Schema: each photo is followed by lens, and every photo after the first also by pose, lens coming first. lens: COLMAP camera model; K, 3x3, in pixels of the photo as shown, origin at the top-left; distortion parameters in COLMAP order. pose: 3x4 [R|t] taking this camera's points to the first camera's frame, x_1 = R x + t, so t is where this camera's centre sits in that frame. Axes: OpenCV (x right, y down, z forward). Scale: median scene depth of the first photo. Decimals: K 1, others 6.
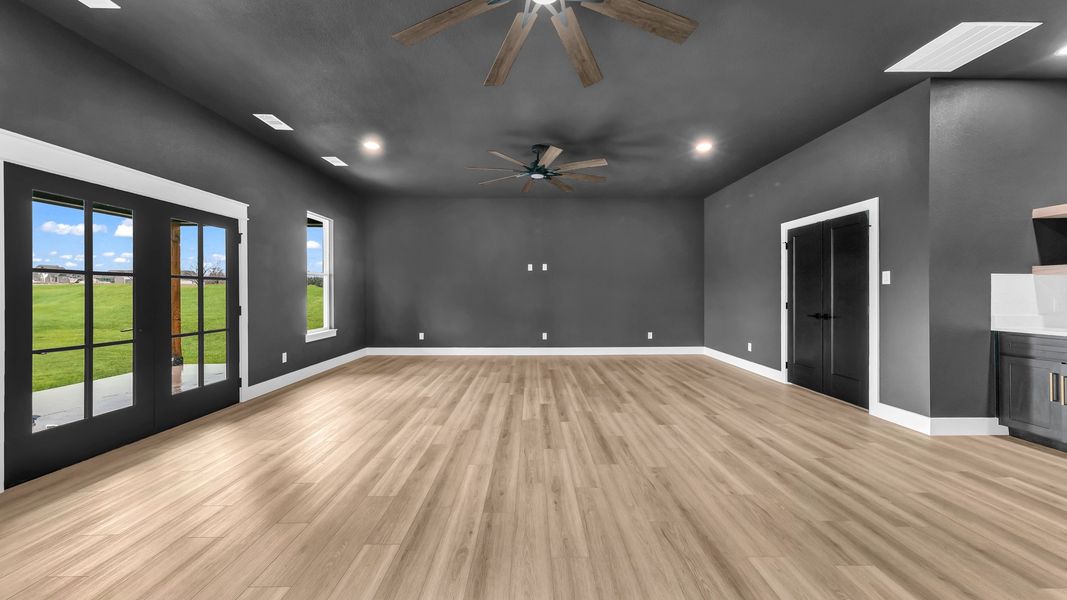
lens RADIAL K [[392.0, 0, 526.5], [0, 392.0, 295.4], [0, 0, 1]] dist [-0.000962, 0.000073]
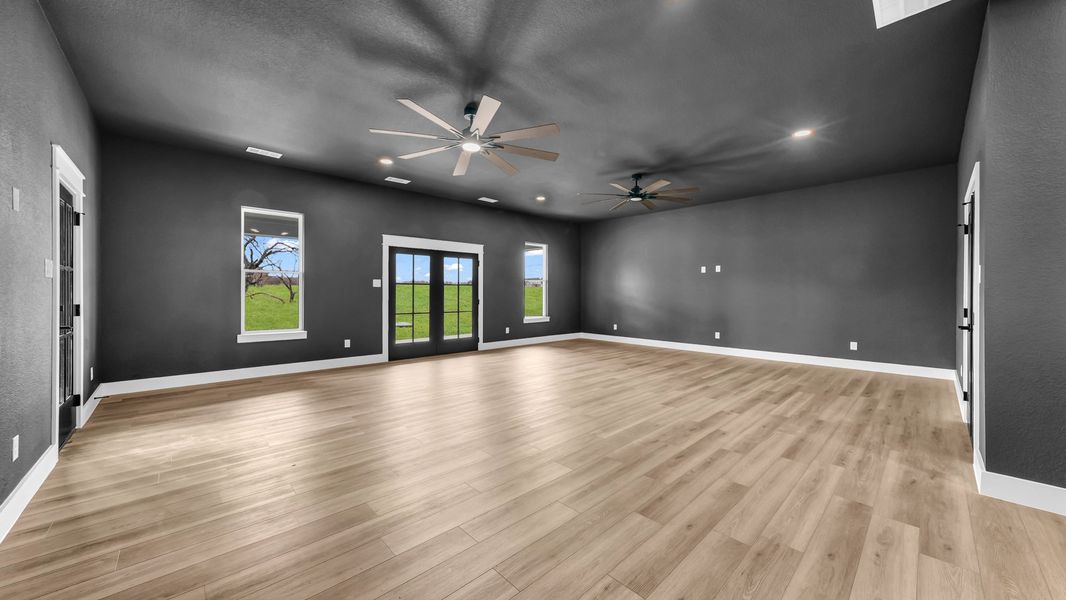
lens RADIAL K [[371.4, 0, 534.4], [0, 371.4, 298.1], [0, 0, 1]] dist [-0.010546, 0.009385]
pose [[0.695443, 0.014316, -0.718439, 0.768341], [-0.009166, 0.999897, 0.011052, -0.002173], [0.718523, -0.001101, 0.695502, -0.053182]]
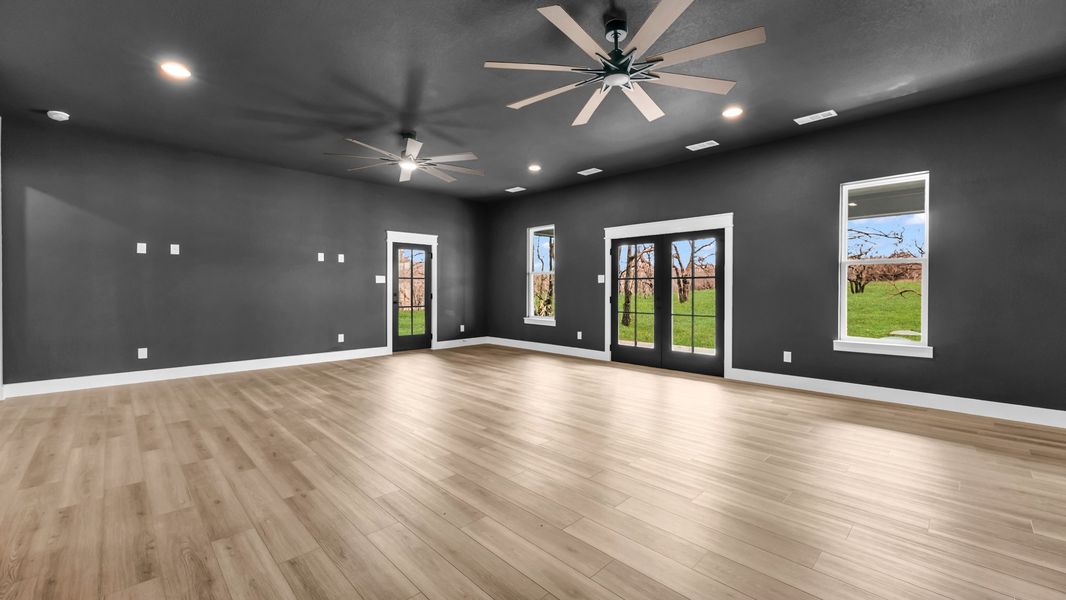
lens RADIAL K [[440.9, 0, 553.0], [0, 440.9, 297.4], [0, 0, 1]] dist [0.000051, 0.000061]
pose [[-0.694124, 0.013937, -0.719721, 0.647553], [-0.006692, 0.999644, 0.025811, -0.010038], [0.719824, 0.022732, -0.693784, 1.636707]]
